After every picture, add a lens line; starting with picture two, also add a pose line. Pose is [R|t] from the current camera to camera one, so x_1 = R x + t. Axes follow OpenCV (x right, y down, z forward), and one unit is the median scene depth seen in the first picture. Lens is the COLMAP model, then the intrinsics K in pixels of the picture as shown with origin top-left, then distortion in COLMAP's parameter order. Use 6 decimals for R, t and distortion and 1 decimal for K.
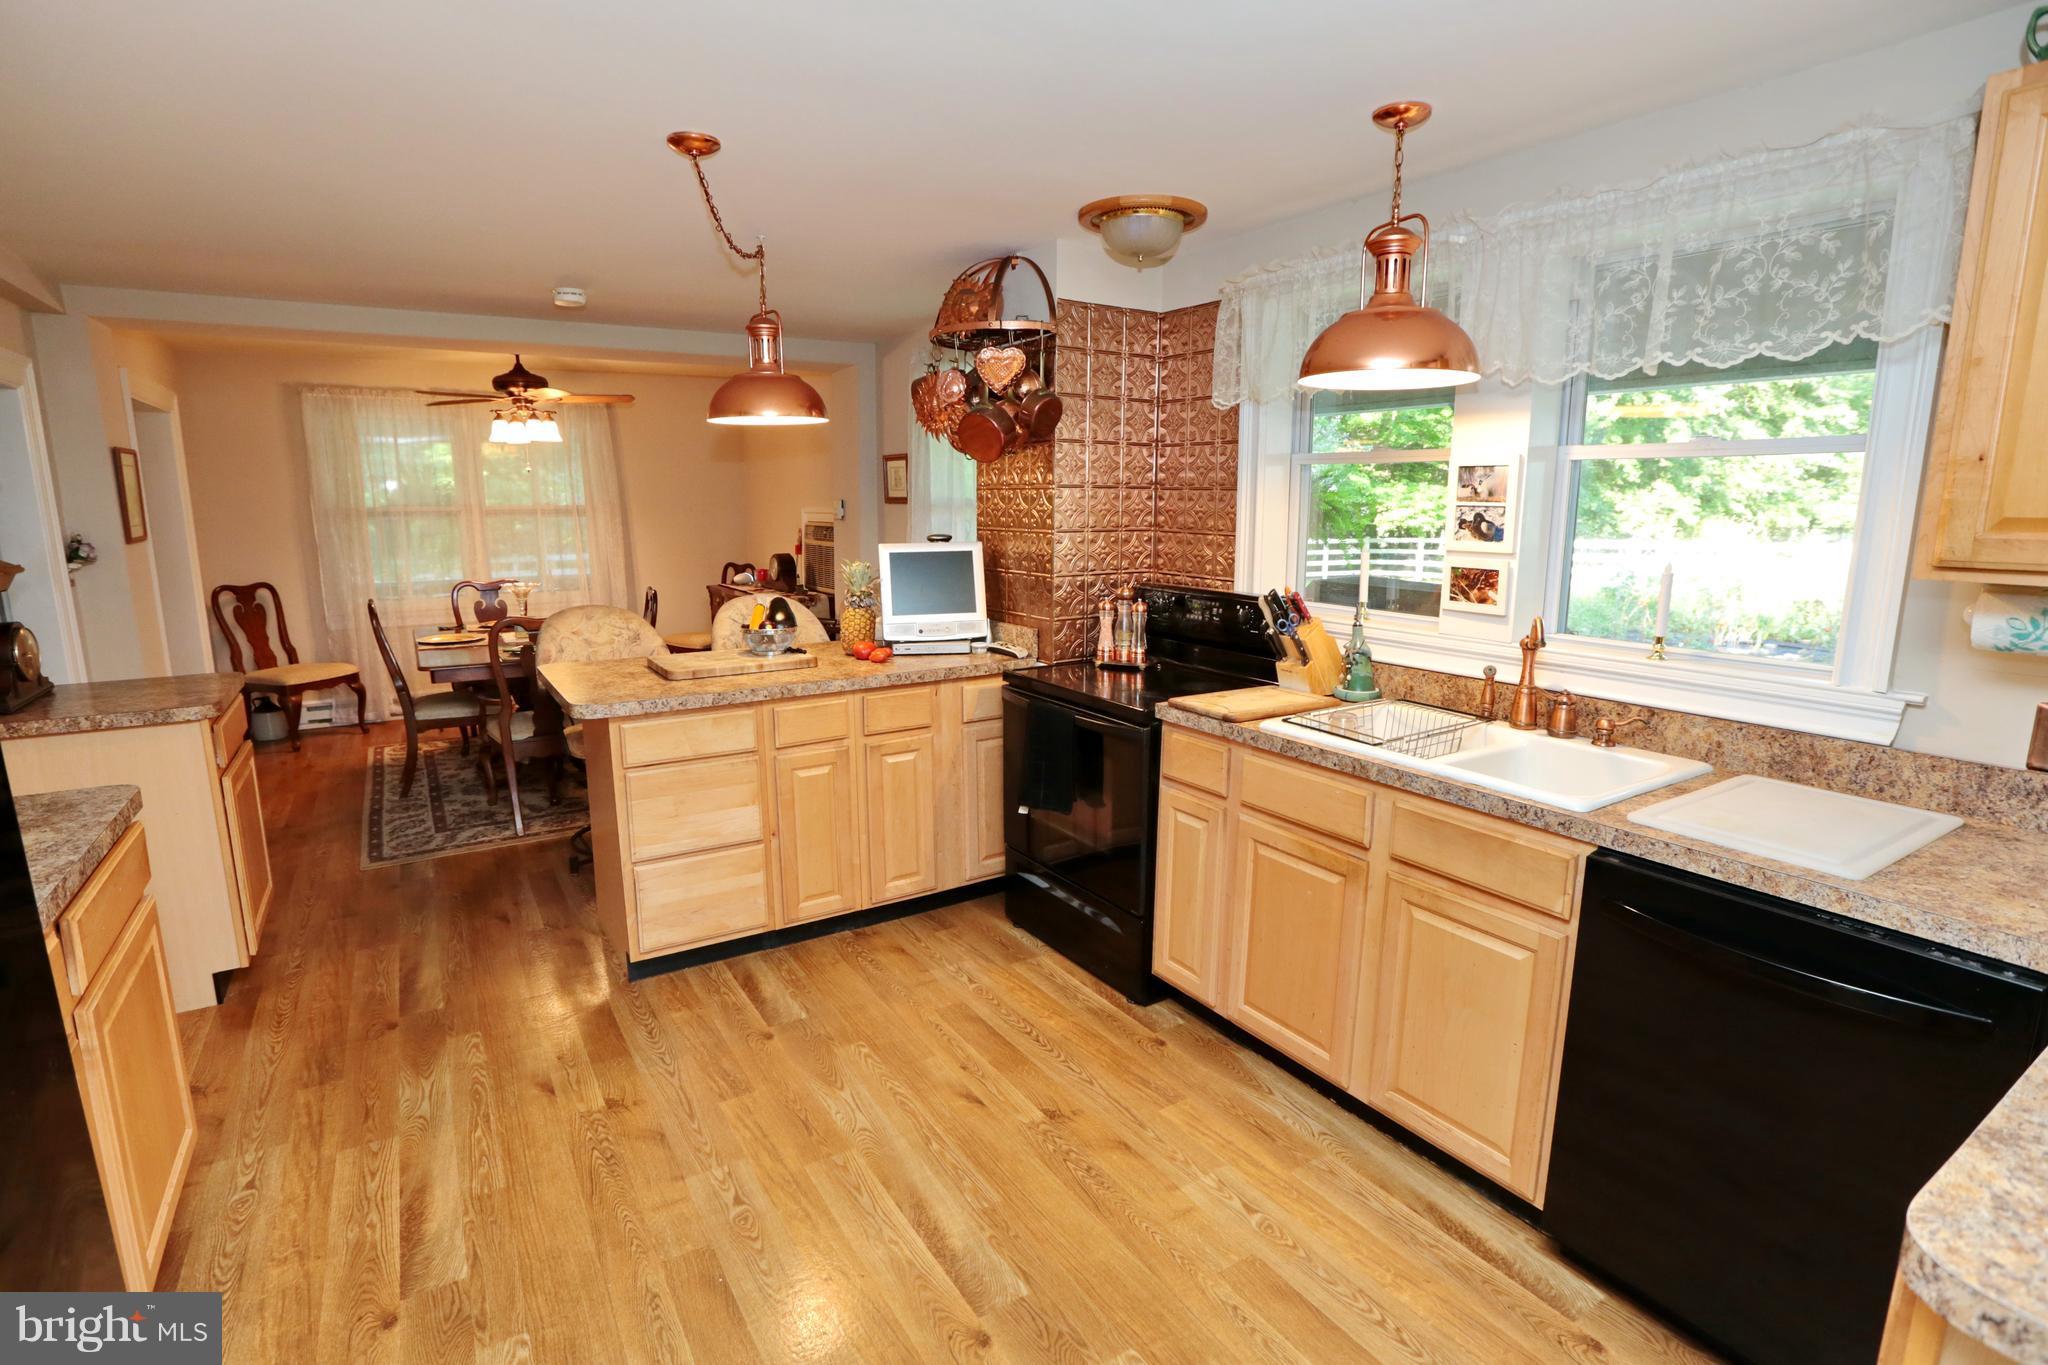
lens RADIAL K [[978.2, 0, 1016.3], [0, 978.2, 685.2], [0, 0, 1]] dist [-0.078958, 0.052357]
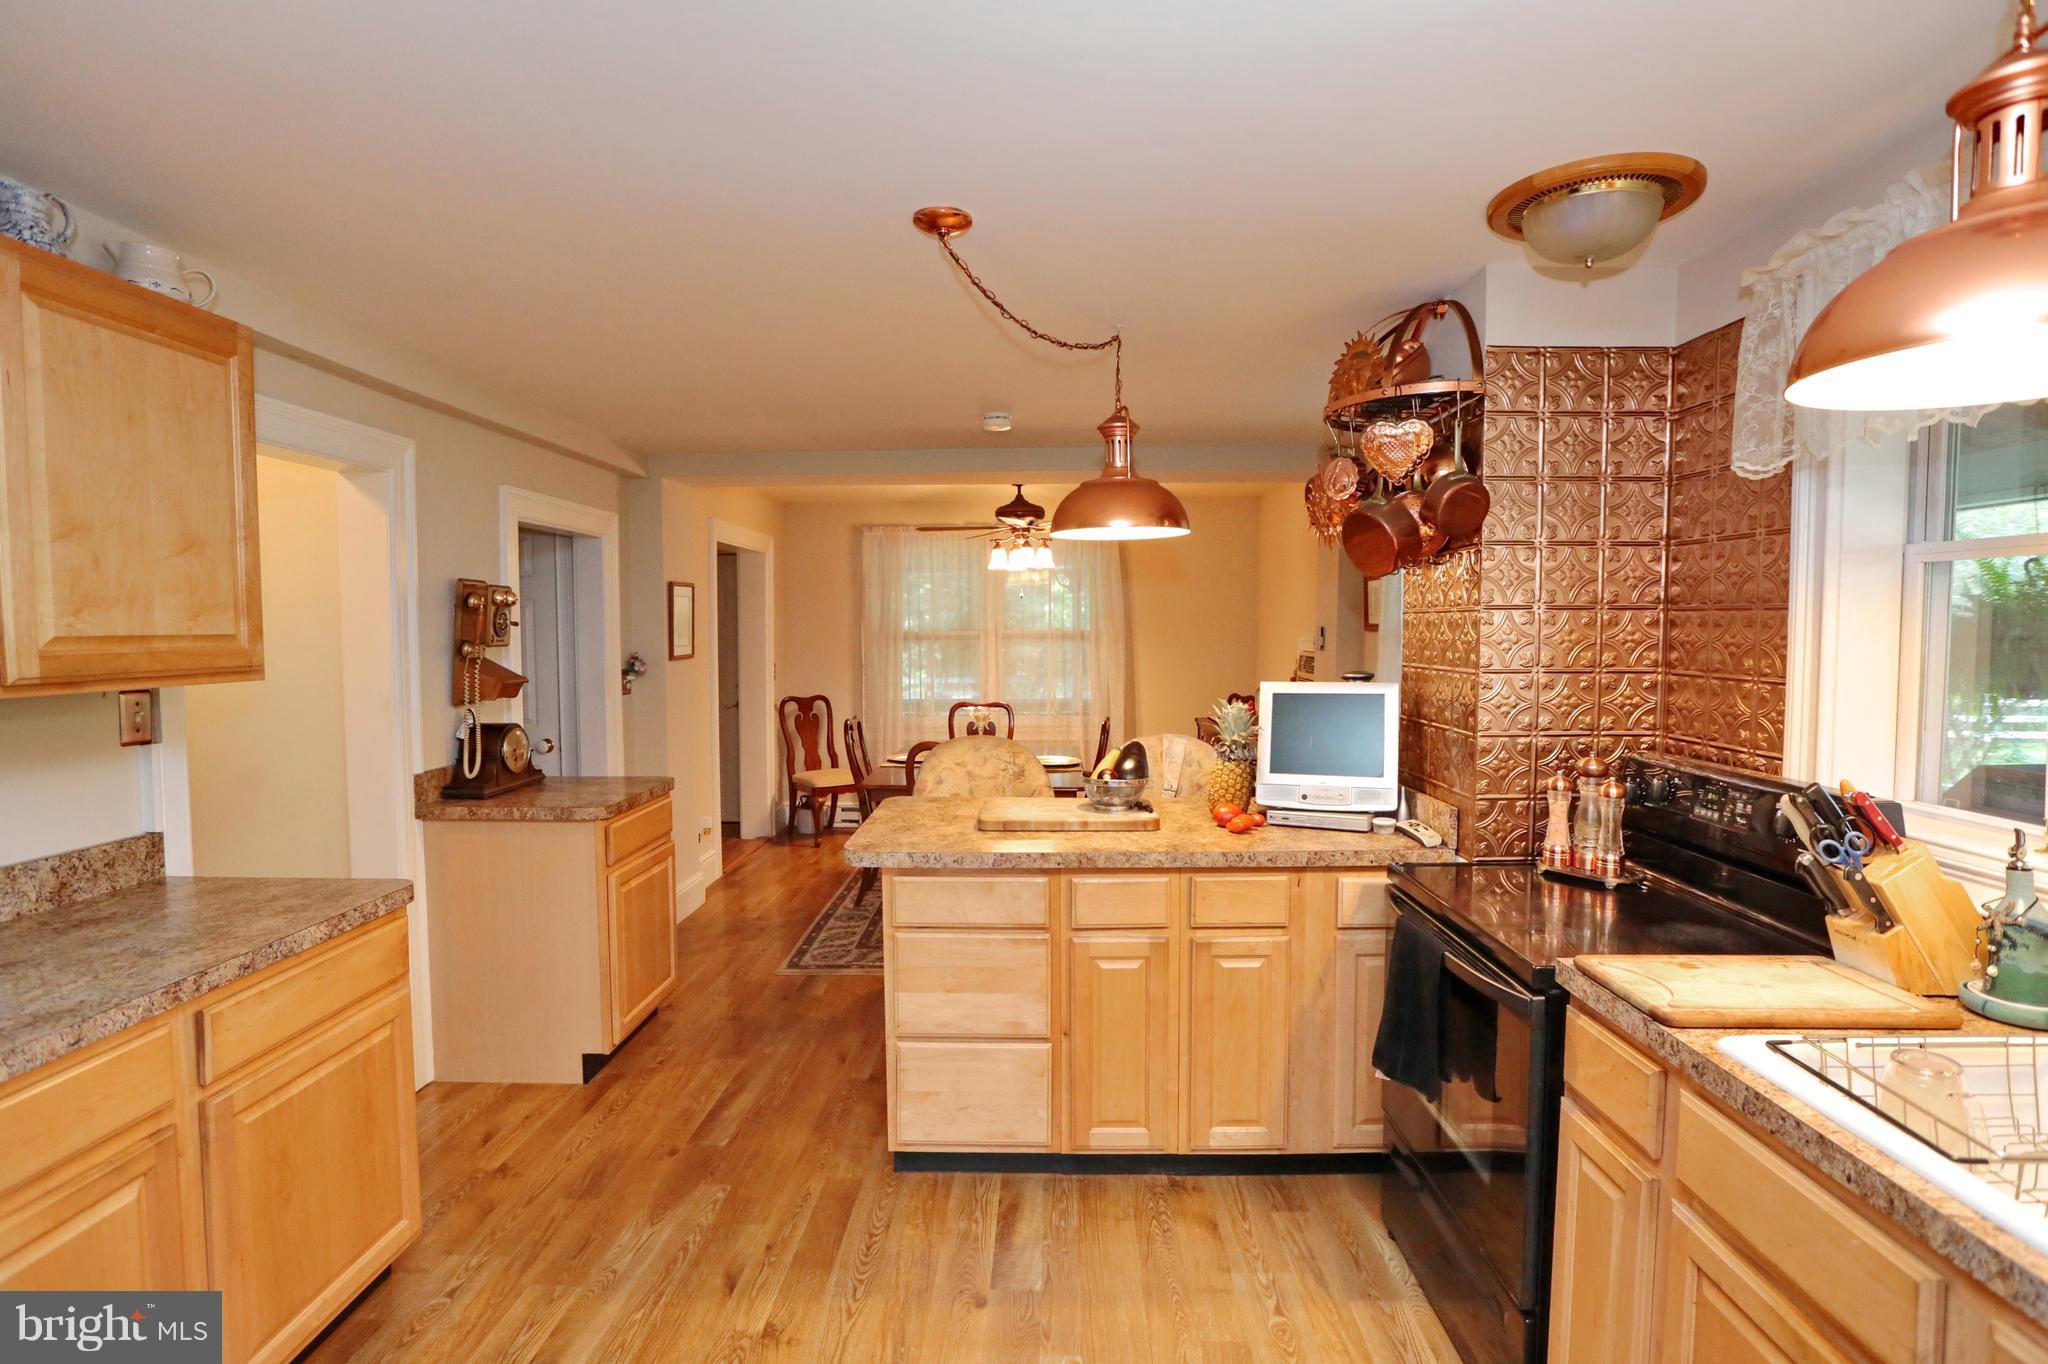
lens RADIAL K [[1012.0, 0, 1024.4], [0, 1012.0, 689.7], [0, 0, 1]] dist [-0.057113, 0.025251]
pose [[0.833658, 0.031225, -0.551397, 0.168830], [-0.100325, 0.990351, -0.095600, -0.045351], [0.543092, 0.135016, 0.828747, 0.241441]]
